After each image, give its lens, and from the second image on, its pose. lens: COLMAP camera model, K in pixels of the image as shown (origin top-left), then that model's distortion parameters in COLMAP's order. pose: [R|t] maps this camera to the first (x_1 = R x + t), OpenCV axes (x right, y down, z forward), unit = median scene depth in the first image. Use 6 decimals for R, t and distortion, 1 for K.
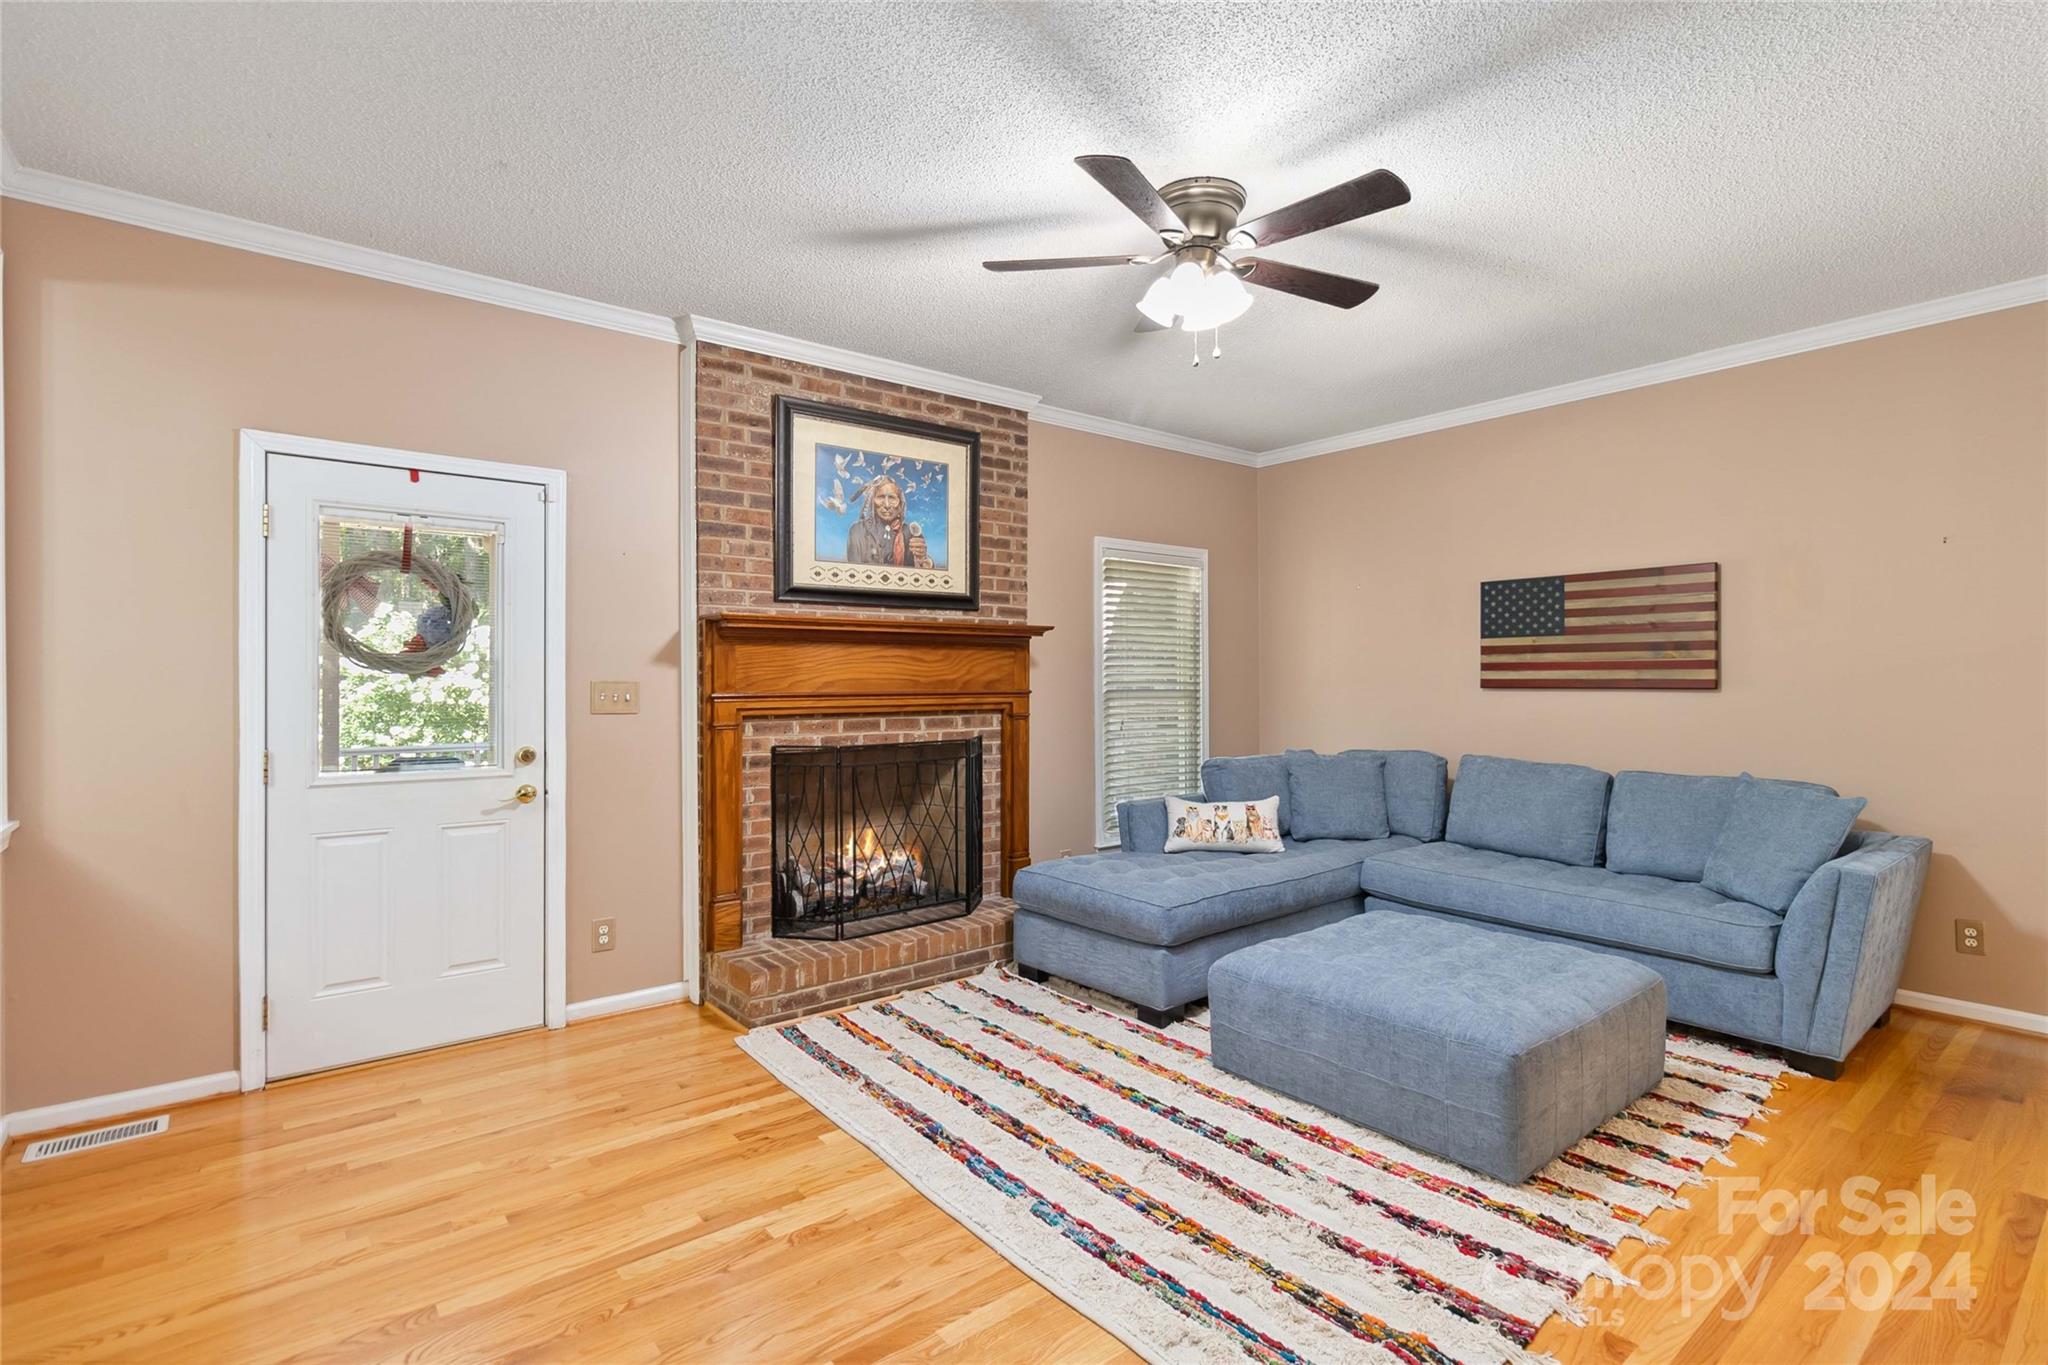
lens RADIAL K [[962.1, 0, 1053.4], [0, 962.1, 674.7], [0, 0, 1]] dist [0.003642, -0.000953]
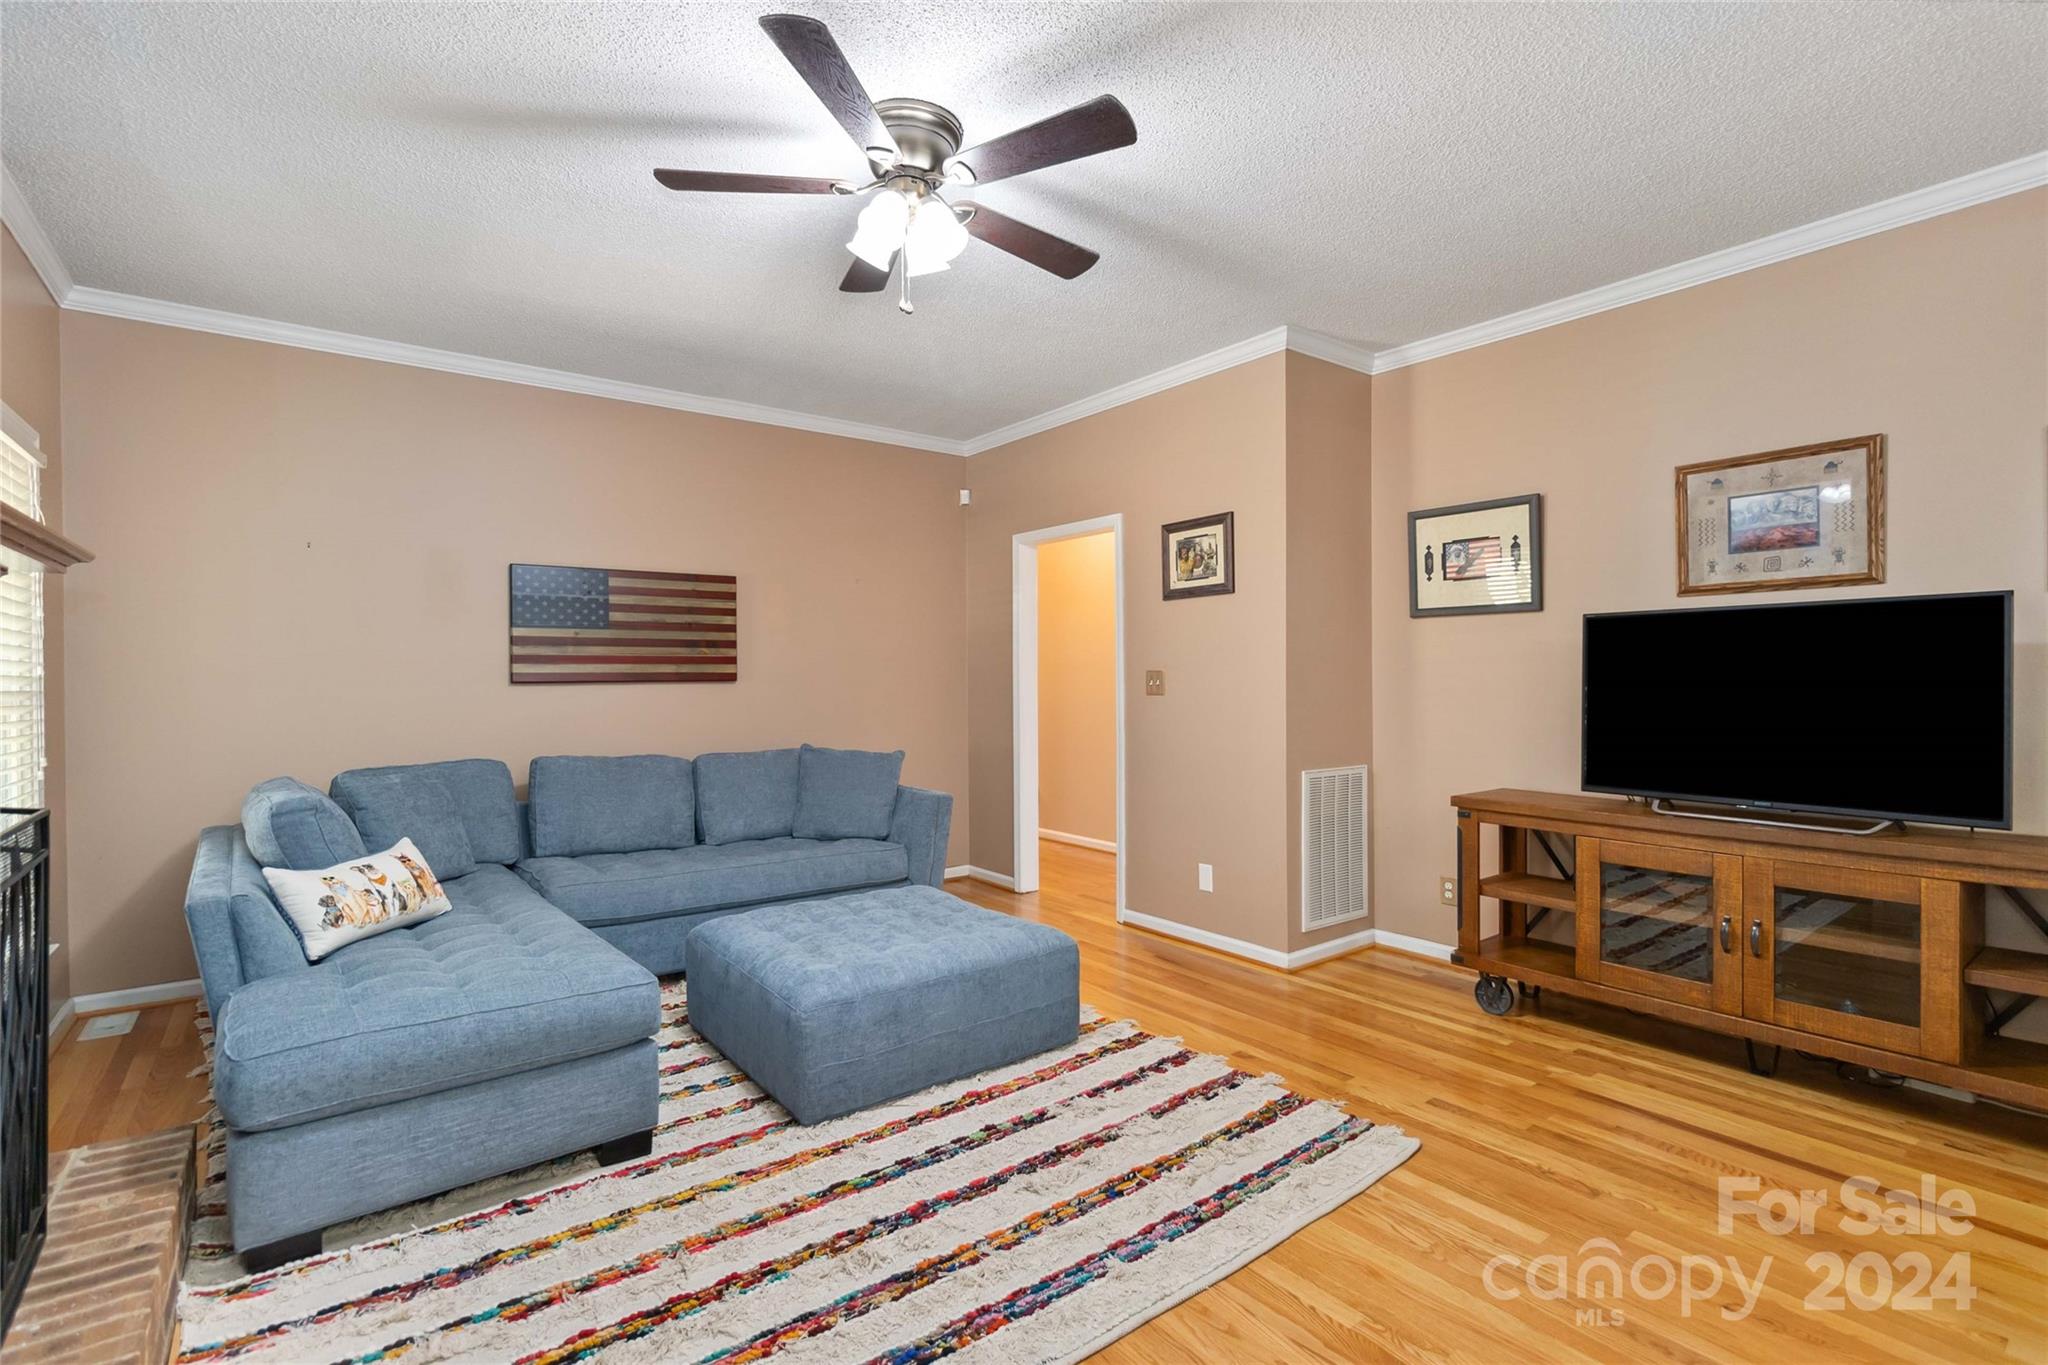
lens RADIAL K [[962.1, 0, 1028.3], [0, 962.1, 673.6], [0, 0, 1]] dist [0.003642, -0.000953]
pose [[0.034008, 0.005788, 0.999405, -0.507015], [-0.000044, 0.999983, -0.005790, 0.012538], [-0.999422, 0.000153, 0.034007, 0.588776]]
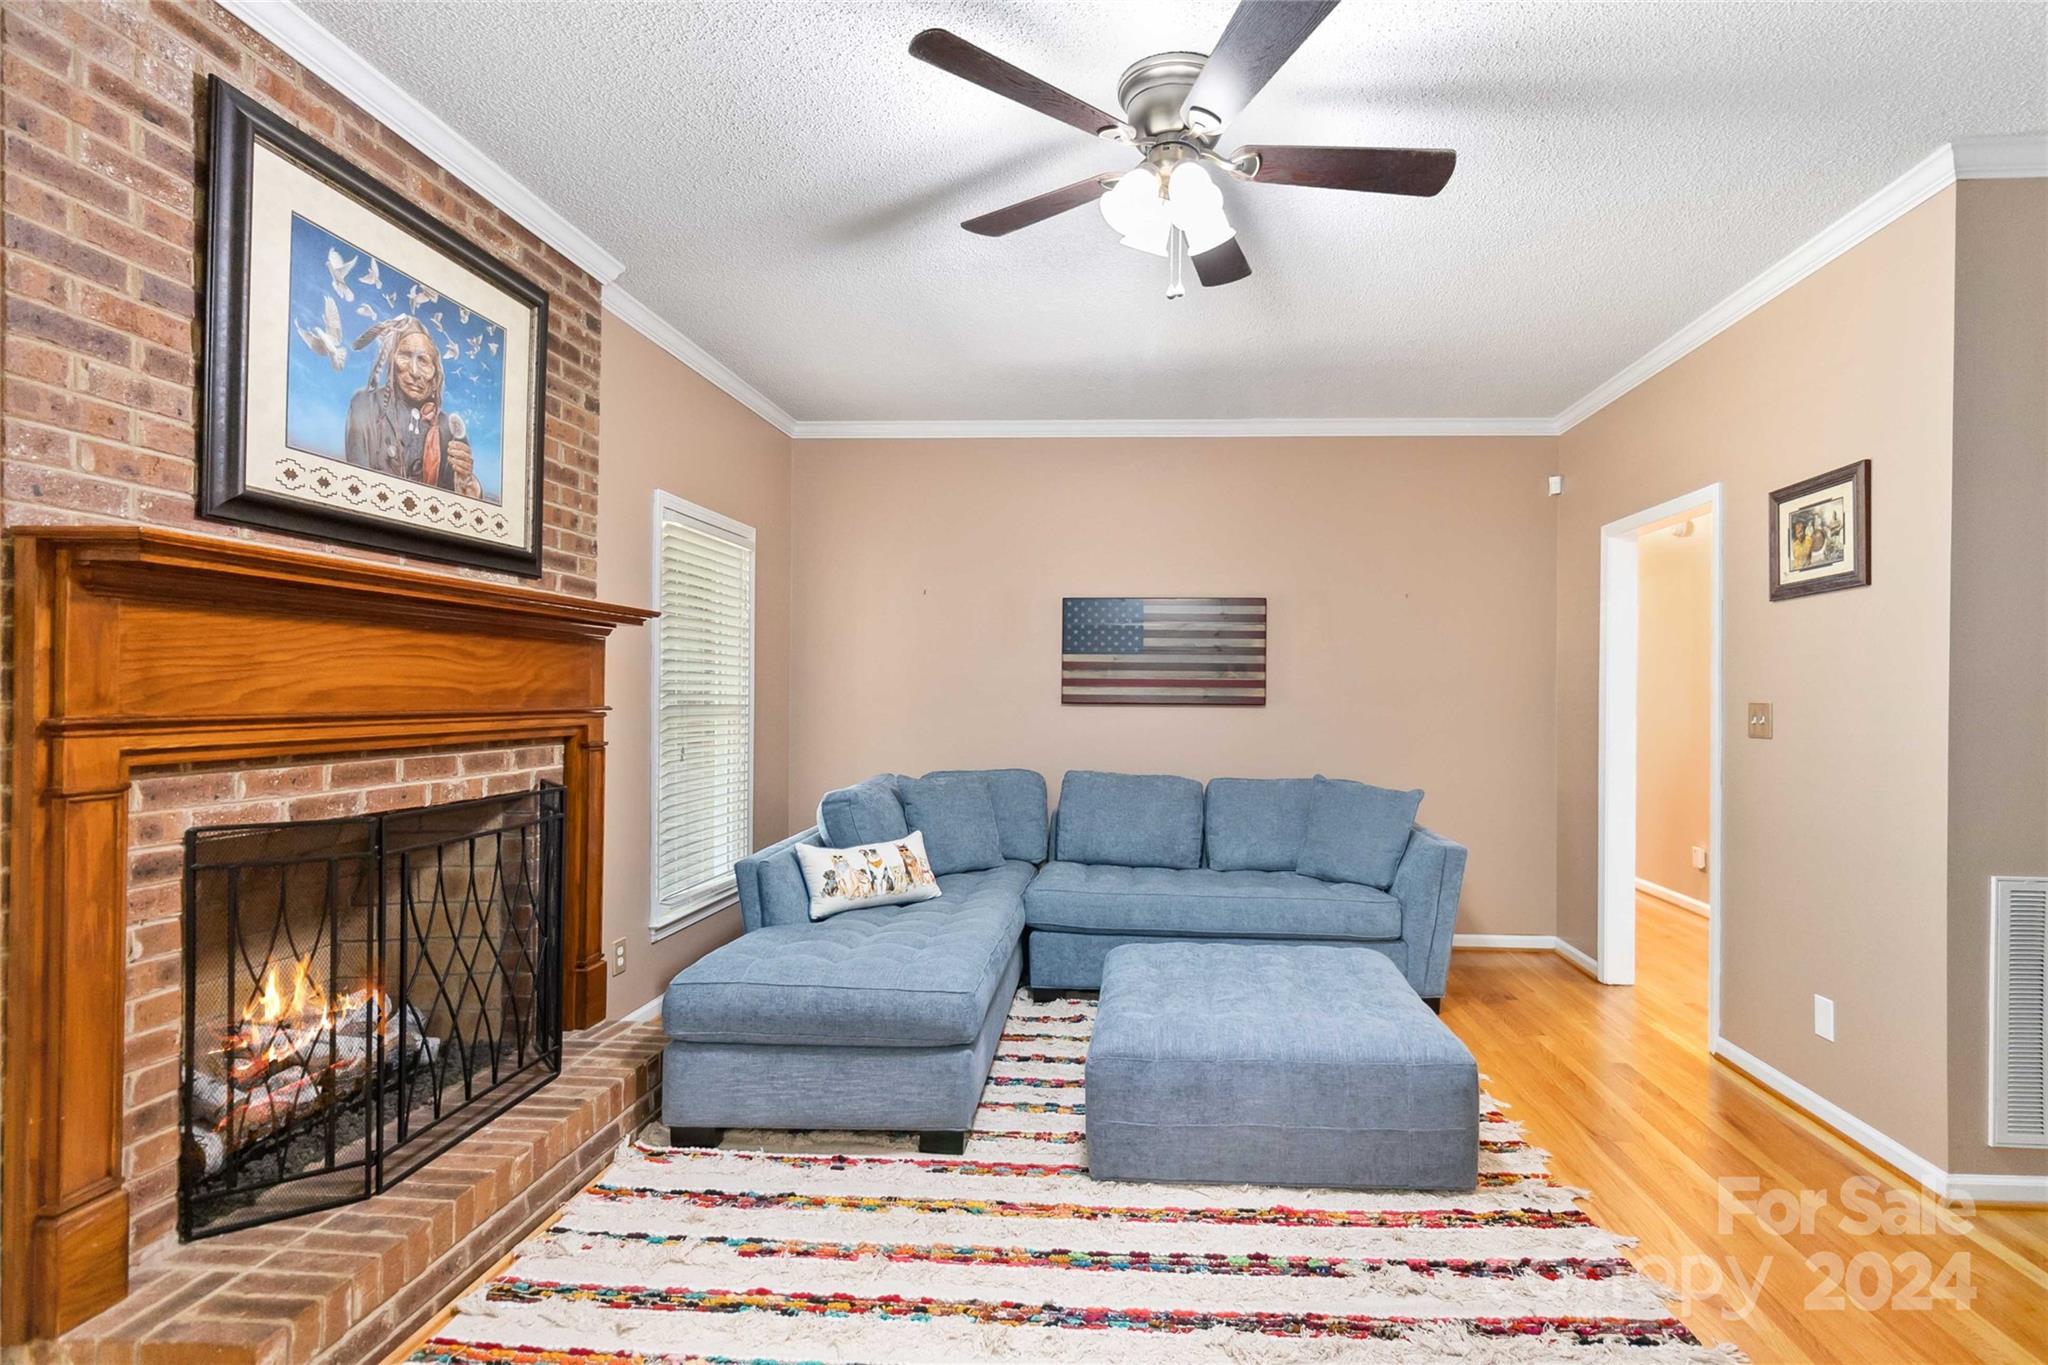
lens RADIAL K [[962.1, 0, 1097.5], [0, 962.1, 689.0], [0, 0, 1]] dist [0.003642, -0.000953]
pose [[0.677872, 0.012449, 0.735074, -0.321290], [-0.014703, 0.999886, -0.003376, 0.001790], [-0.735033, -0.008519, 0.677978, 0.347072]]
